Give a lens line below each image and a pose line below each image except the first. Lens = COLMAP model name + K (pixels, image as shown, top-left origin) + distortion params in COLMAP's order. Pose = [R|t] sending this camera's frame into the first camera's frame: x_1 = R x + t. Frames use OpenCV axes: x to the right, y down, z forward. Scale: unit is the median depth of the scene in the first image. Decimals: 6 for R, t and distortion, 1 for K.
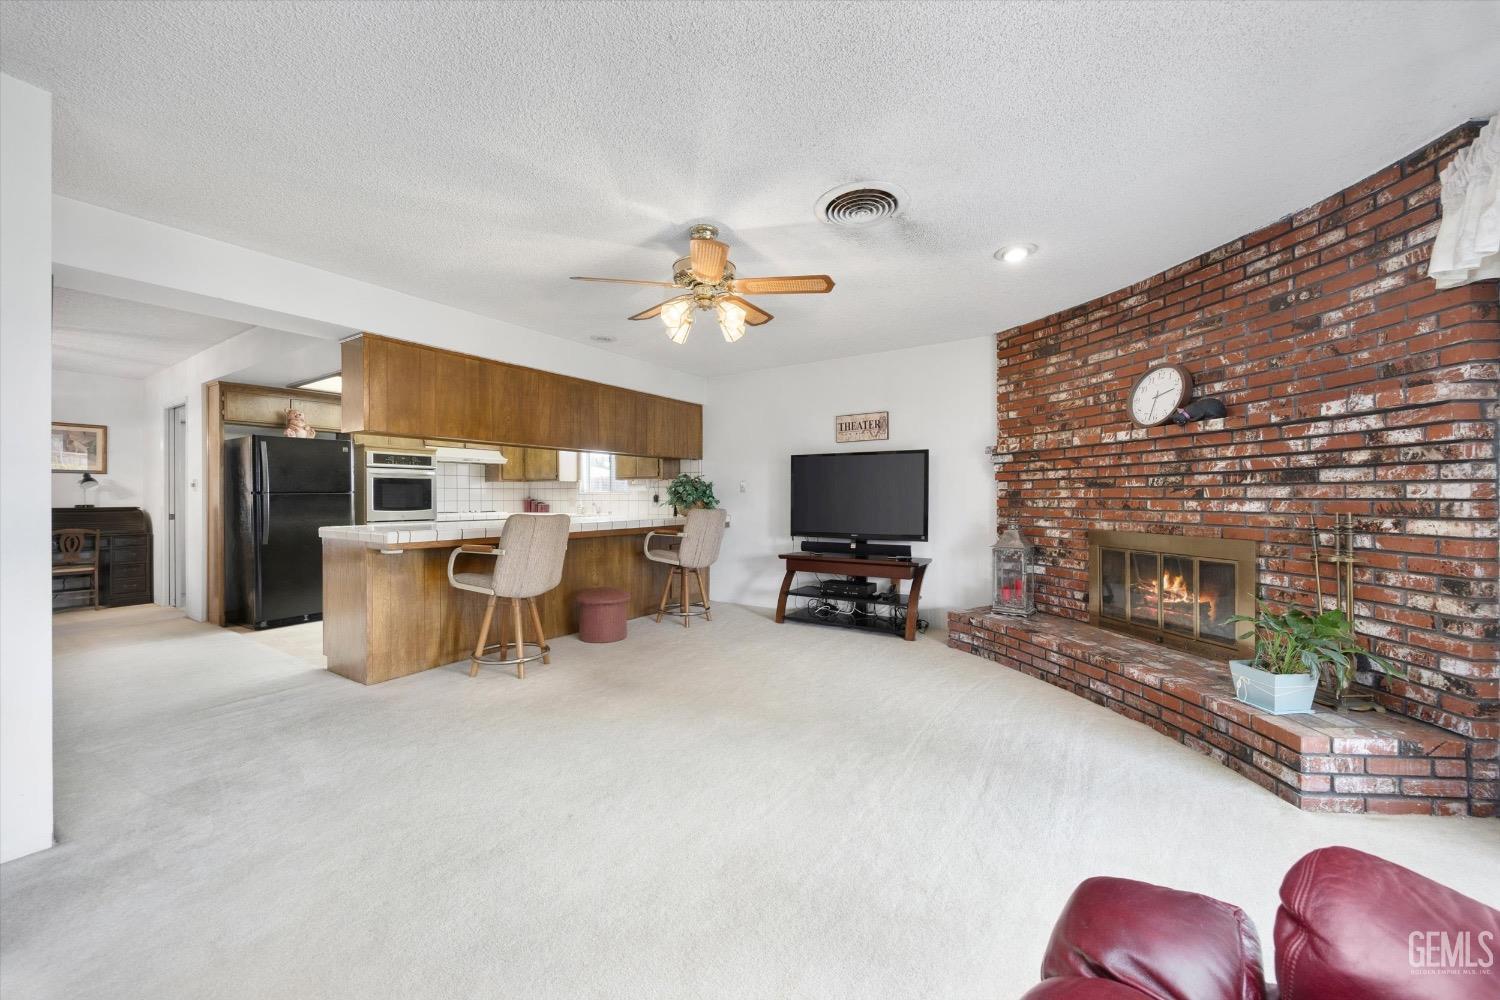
lens RADIAL K [[570.5, 0, 743.2], [0, 570.5, 498.3], [0, 0, 1]] dist [0.000172, -0.000257]
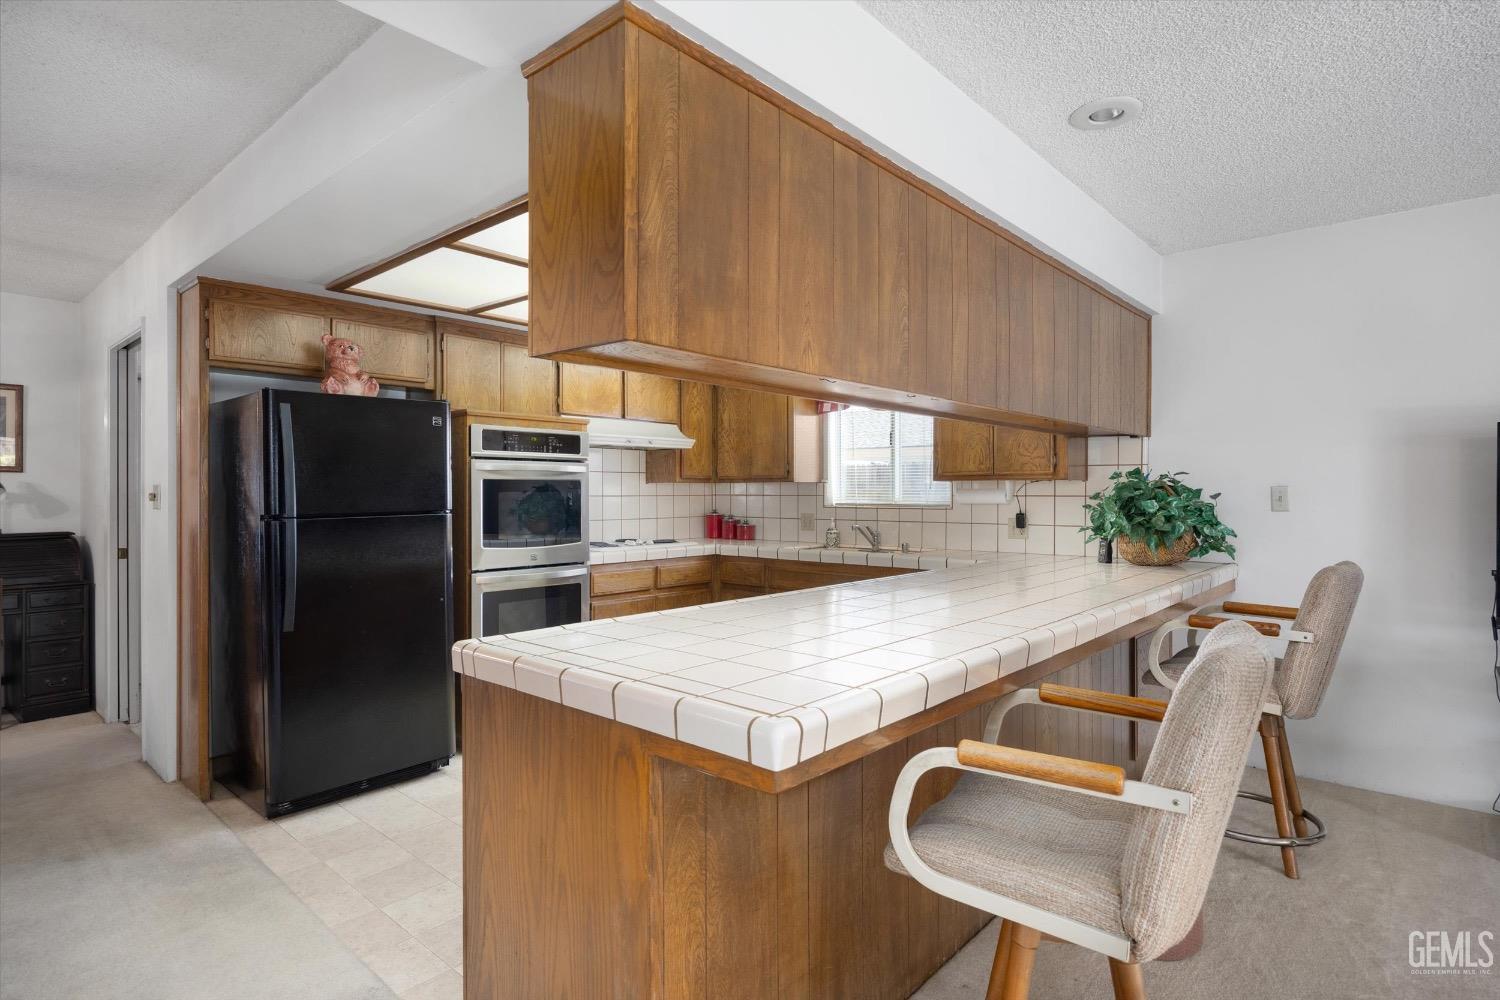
lens RADIAL K [[783.9, 0, 745.6], [0, 783.9, 495.6], [0, 0, 1]] dist [-0.009486, 0.001891]
pose [[0.990041, 0.001621, -0.140773, -0.466381], [-0.001373, 0.999997, 0.001858, -0.033705], [0.140776, -0.001646, 0.990040, 0.521091]]
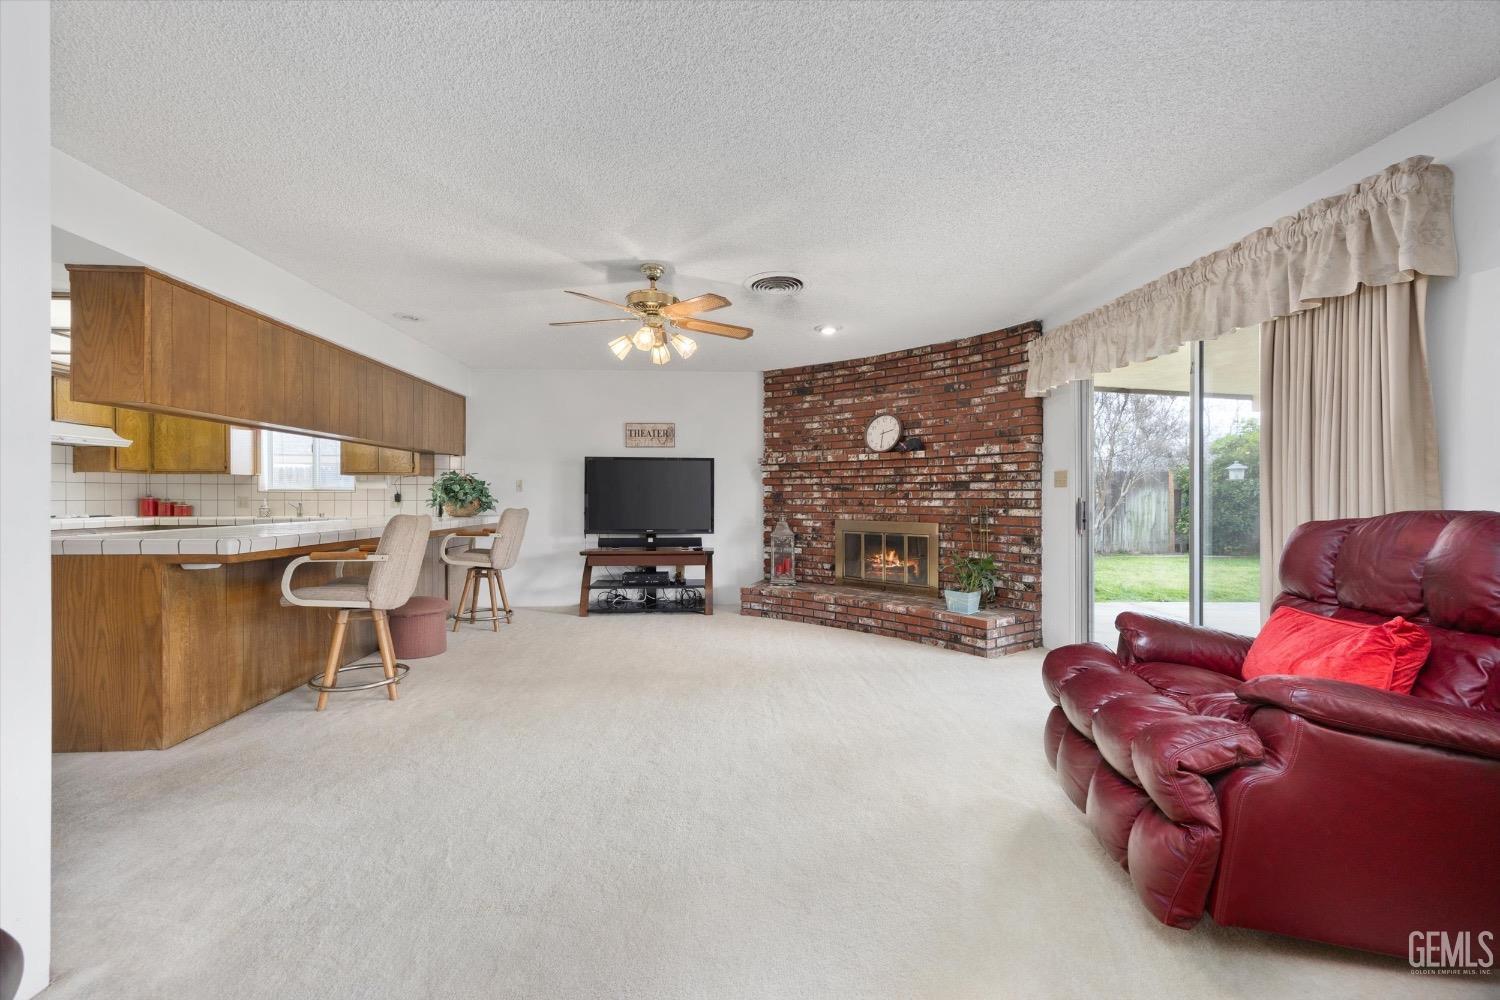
lens RADIAL K [[588.0, 0, 746.8], [0, 588.0, 499.3], [0, 0, 1]] dist [0.007411, -0.000899]
pose [[0.800488, 0.001149, 0.599348, -0.429002], [-0.001697, 0.999998, 0.000350, 0.002244], [-0.599347, -0.001298, 0.800488, -0.054811]]
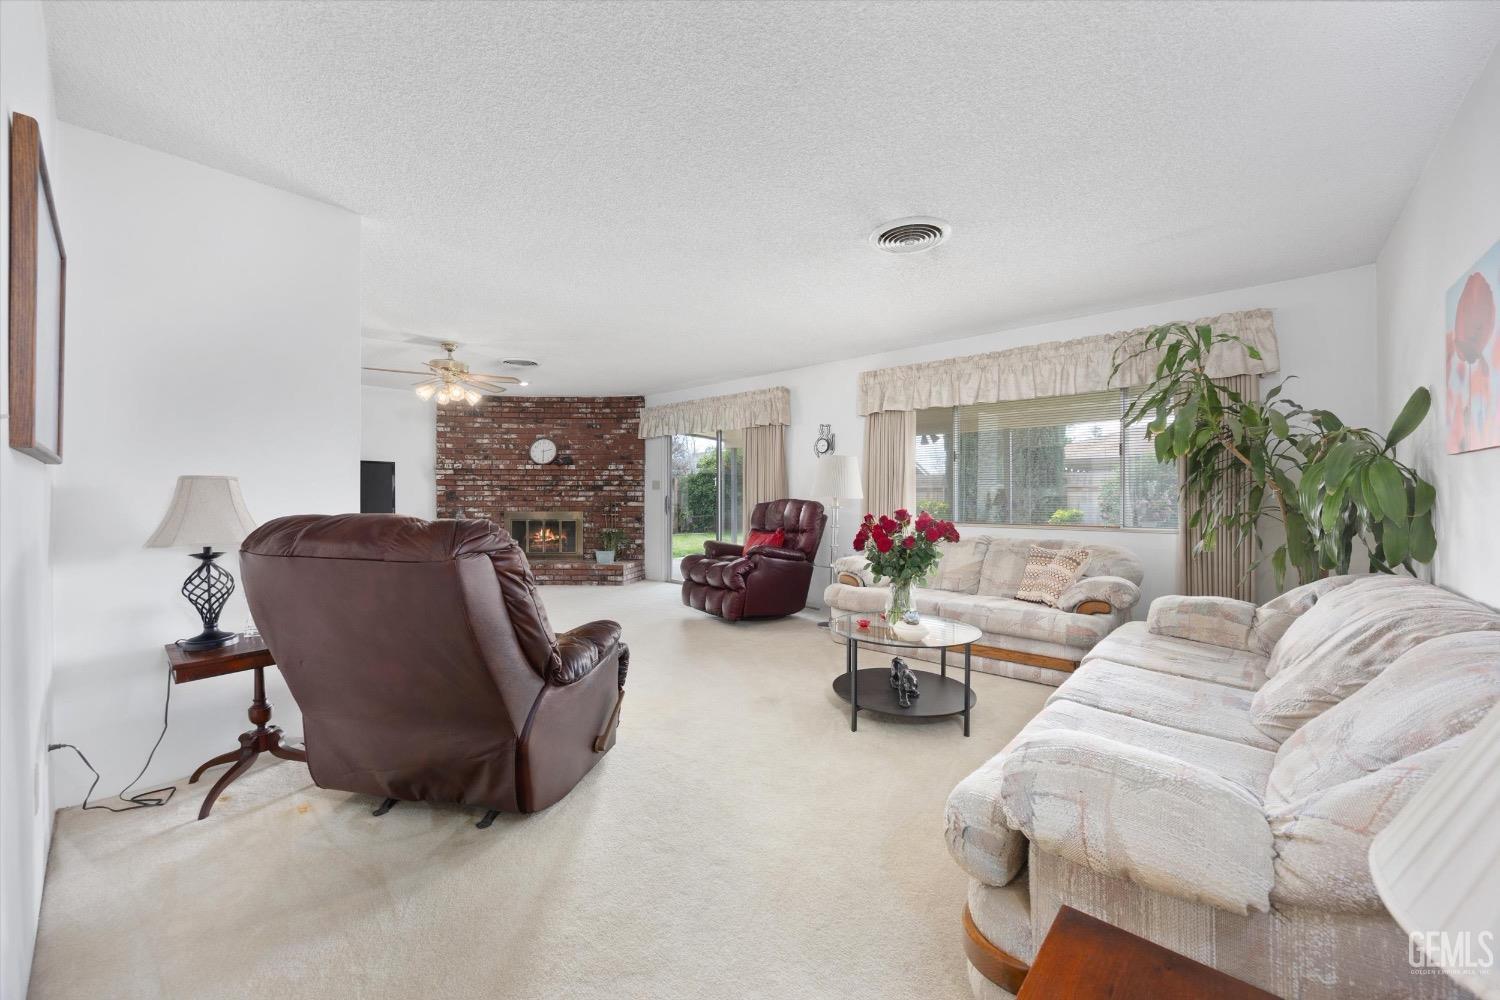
lens RADIAL K [[588.0, 0, 741.5], [0, 588.0, 496.0], [0, 0, 1]] dist [0.007411, -0.000899]
pose [[0.155650, 0.002950, 0.987808, -1.179076], [0.000330, 0.999995, -0.003038, 0.006798], [-0.987812, 0.000799, 0.155648, -0.123356]]
